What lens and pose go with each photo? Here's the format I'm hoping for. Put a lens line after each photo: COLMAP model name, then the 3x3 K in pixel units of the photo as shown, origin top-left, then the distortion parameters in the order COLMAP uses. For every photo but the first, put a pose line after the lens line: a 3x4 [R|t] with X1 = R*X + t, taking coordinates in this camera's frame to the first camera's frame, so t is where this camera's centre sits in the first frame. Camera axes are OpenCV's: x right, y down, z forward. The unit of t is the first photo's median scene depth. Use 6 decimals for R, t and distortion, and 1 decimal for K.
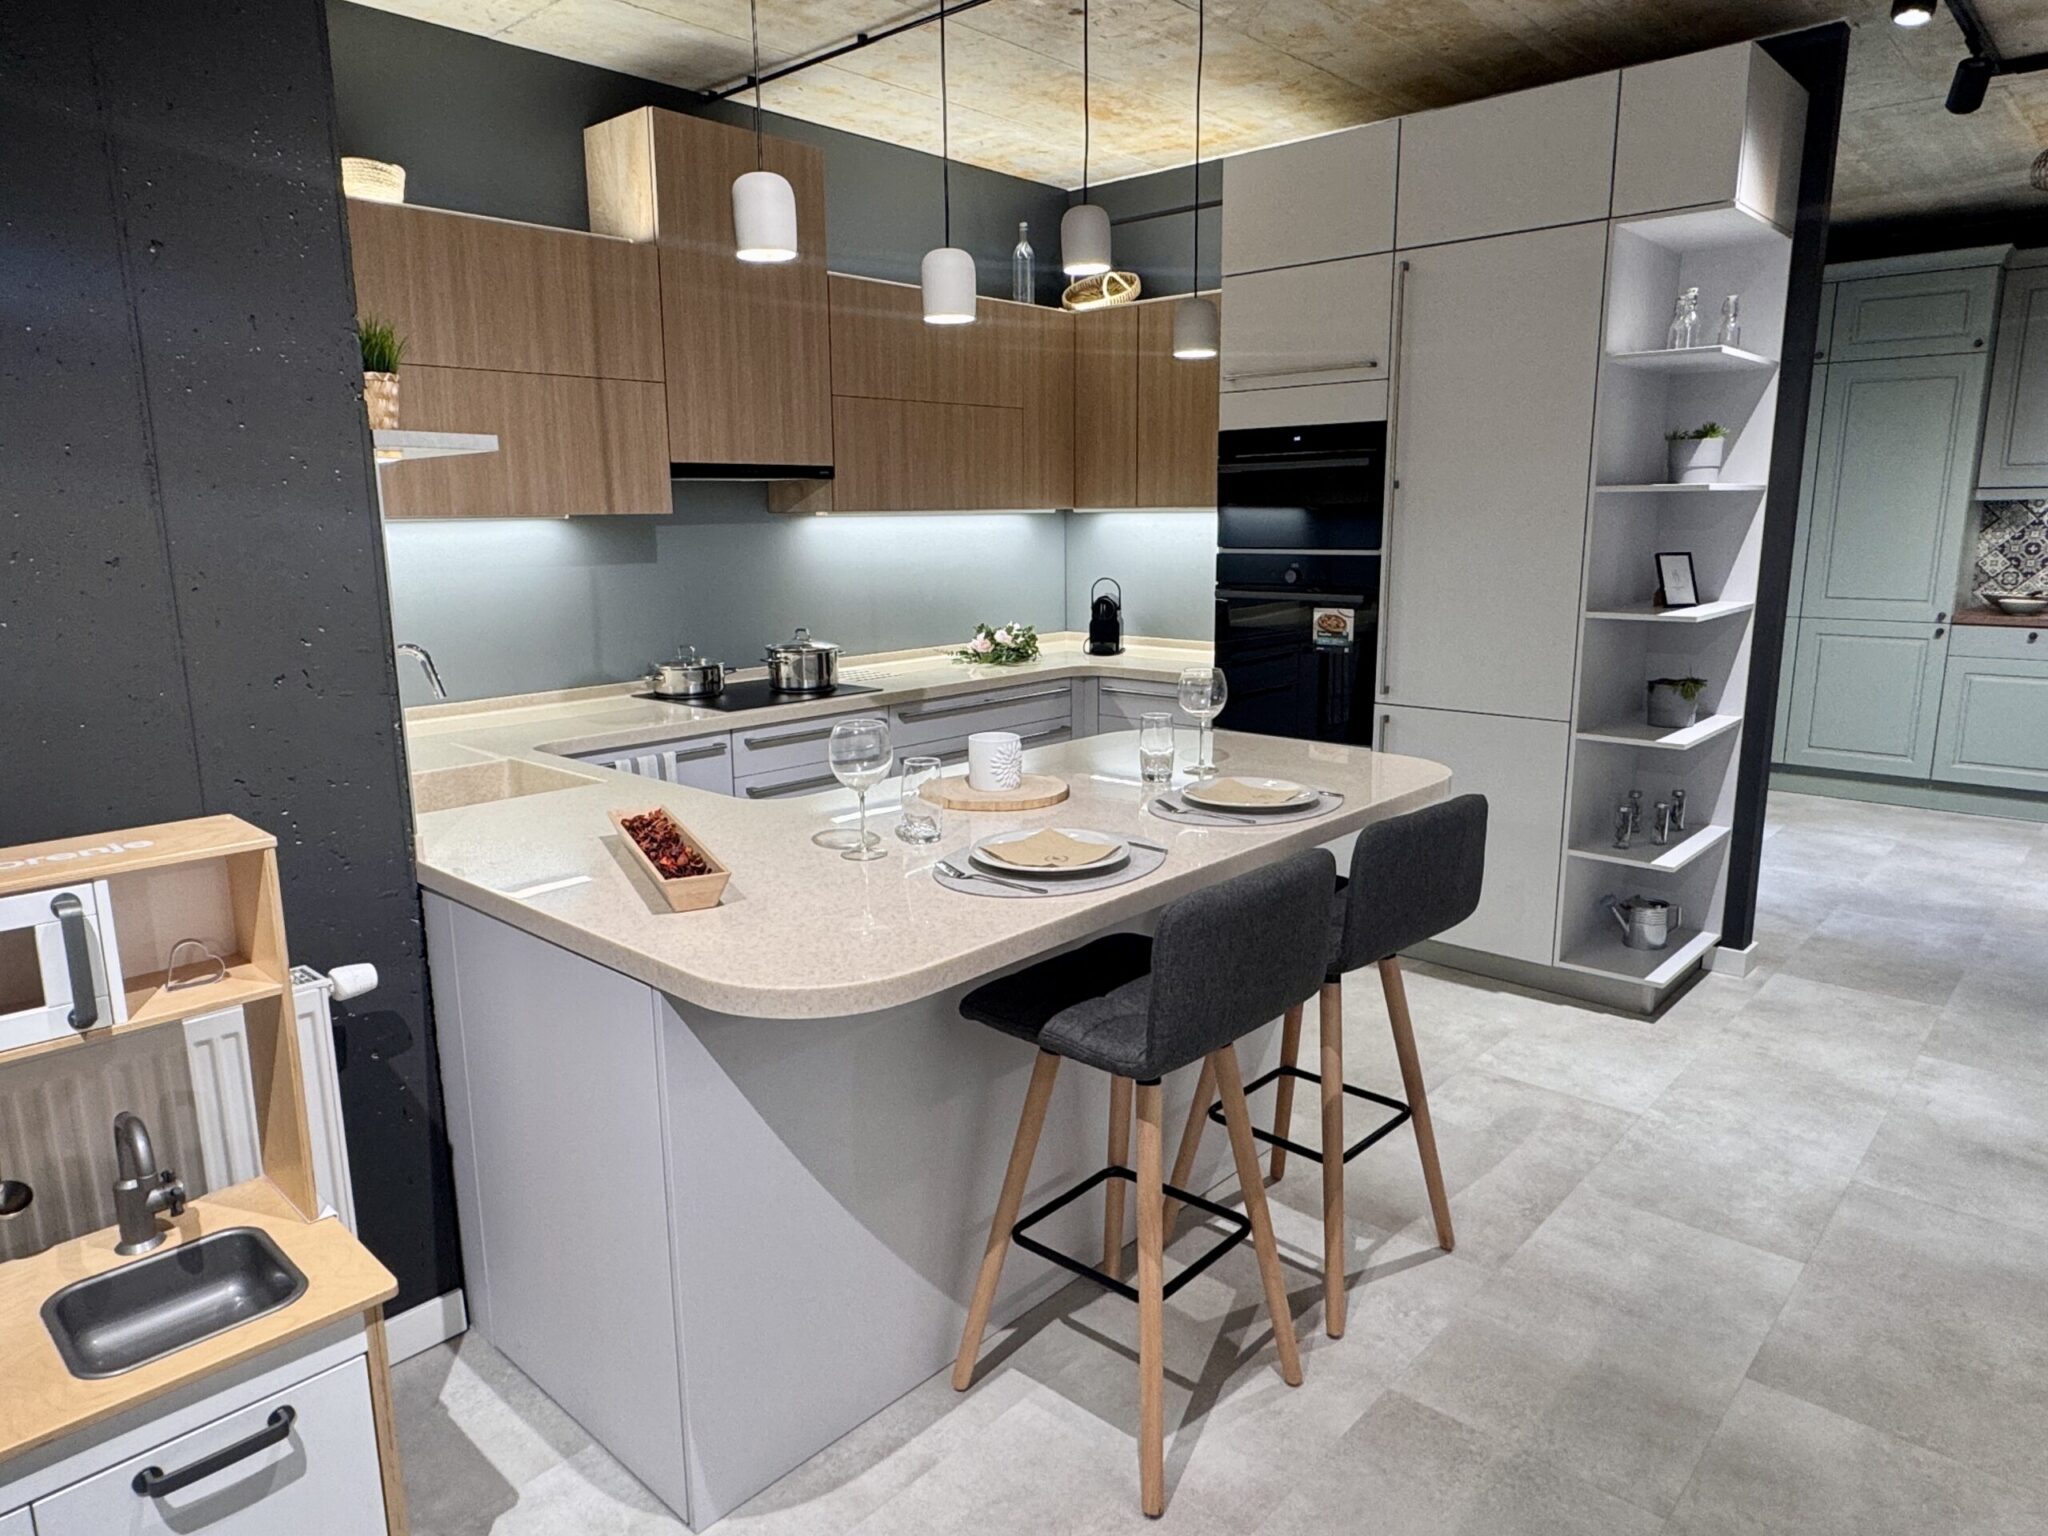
lens RADIAL K [[1293.3, 0, 1015.2], [0, 1293.3, 770.8], [0, 0, 1]] dist [0.002111, -0.000165]
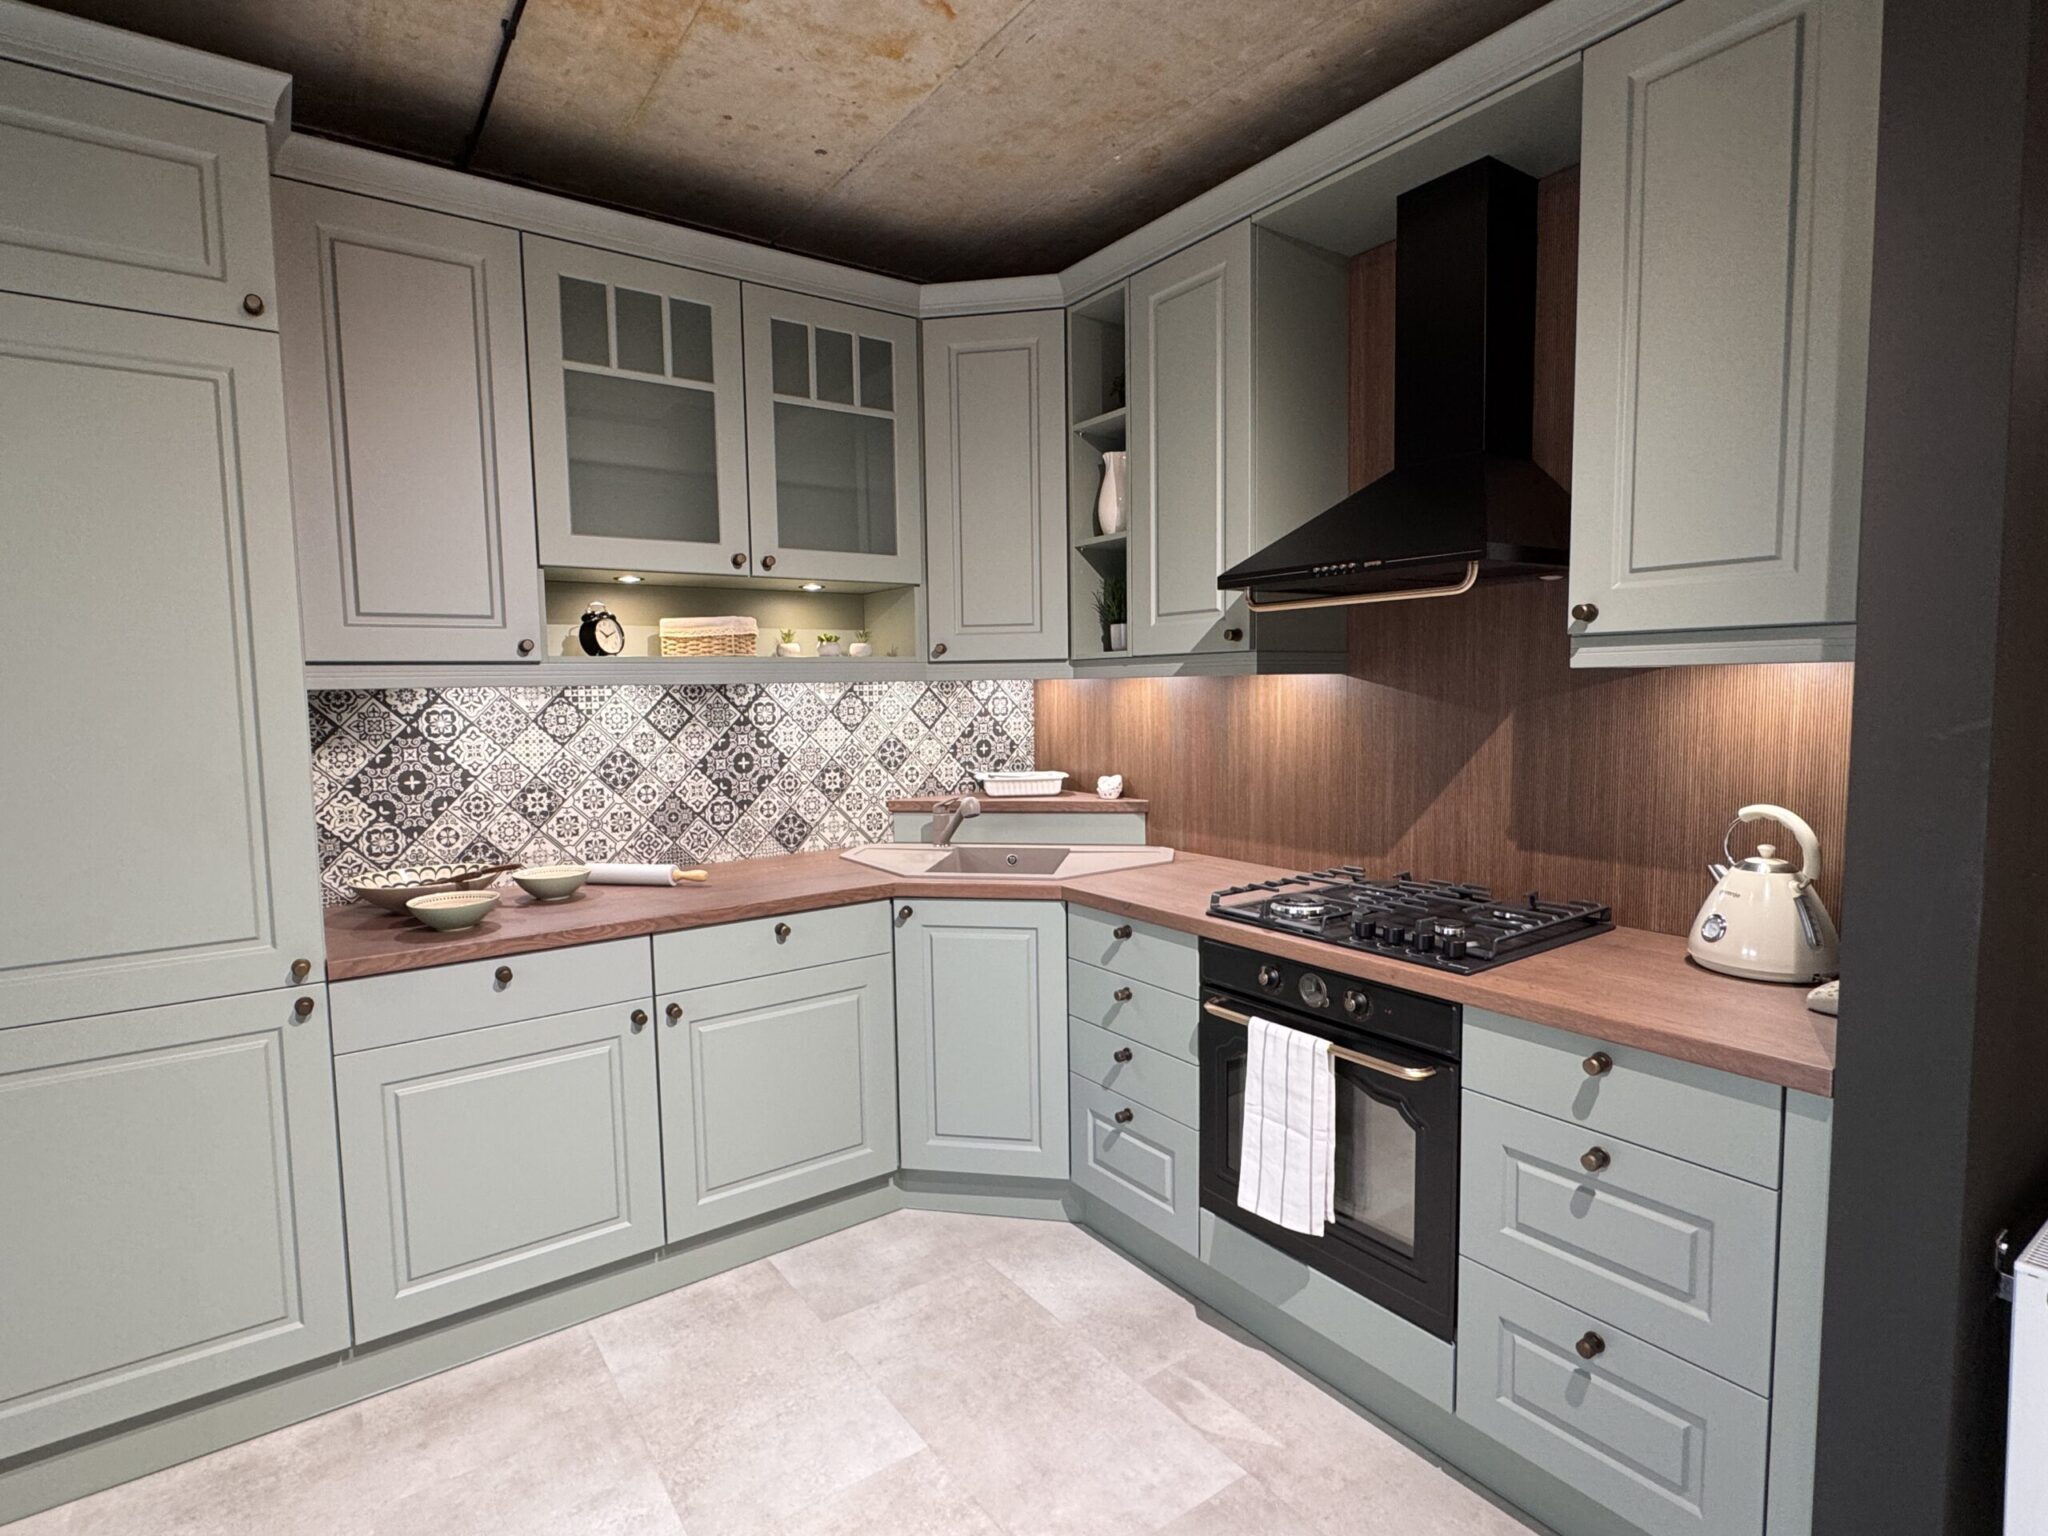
lens RADIAL K [[1023.3, 0, 1024.8], [0, 1023.3, 771.0], [0, 0, 1]] dist [-0.014341, 0.000698]
pose [[0.201790, -0.073687, 0.976653, 0.565664], [0.207148, 0.977819, 0.030975, -0.177245], [-0.957272, 0.196061, 0.212578, 0.873444]]
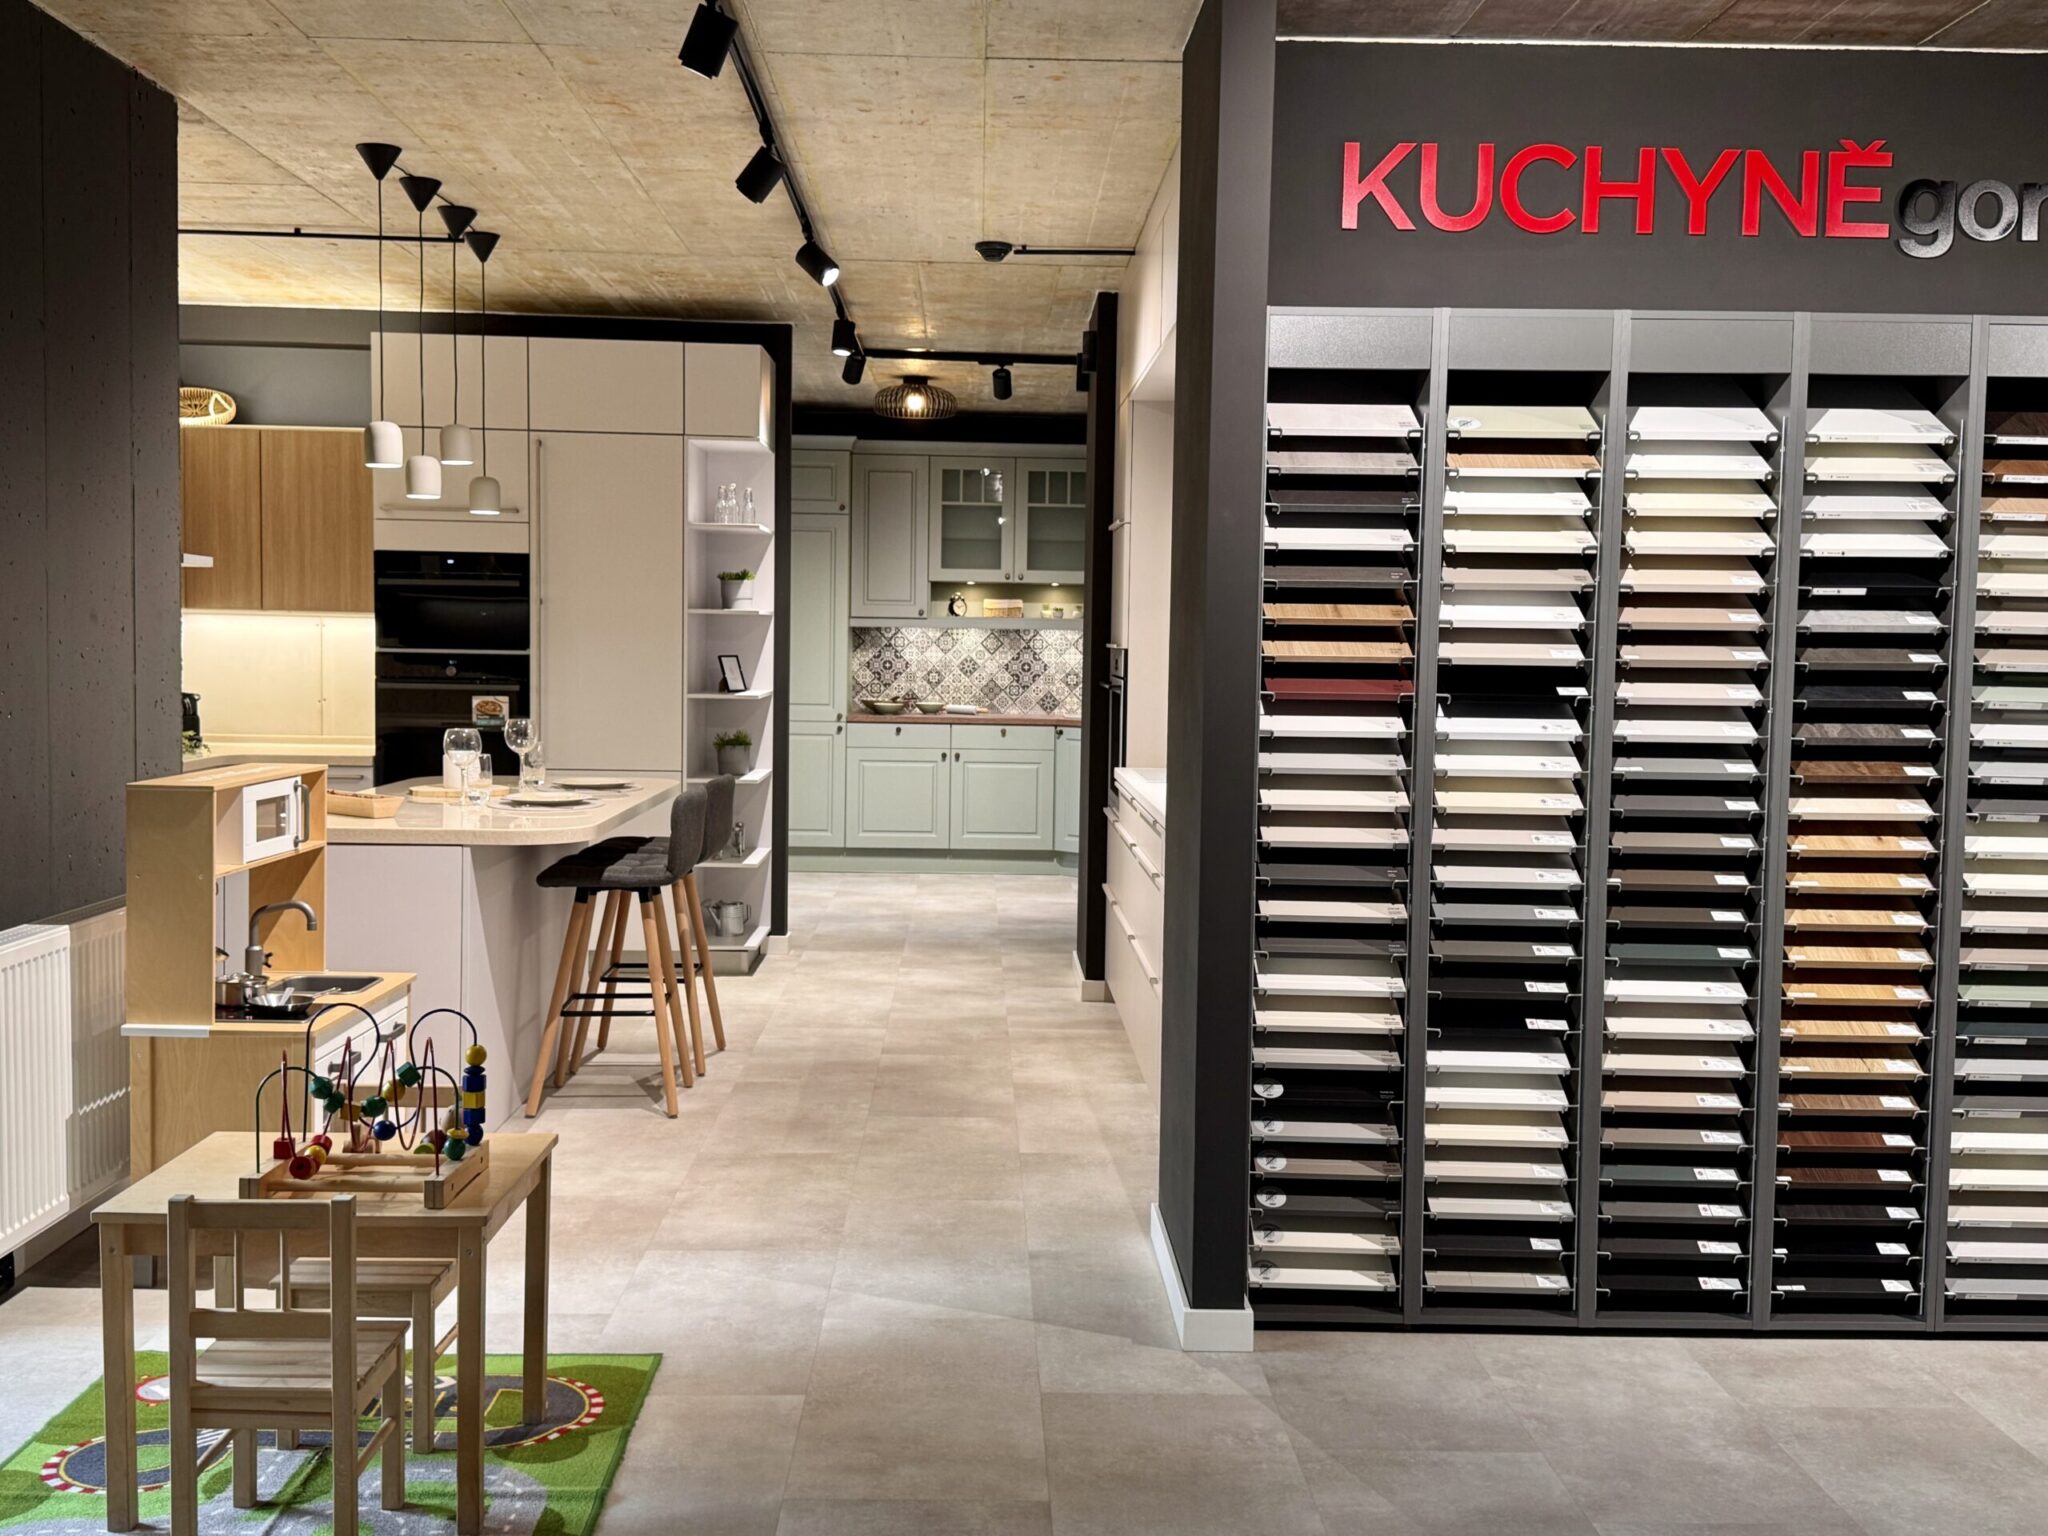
lens RADIAL K [[2080.9, 0, 1021.1], [0, 2080.9, 772.5], [0, 0, 1]] dist [0.099136, 0.000000]
pose [[0.721778, -0.023111, 0.691738, -0.692729], [0.112687, 0.990031, -0.084503, 0.155763], [-0.682889, 0.138942, 0.717187, -0.699800]]
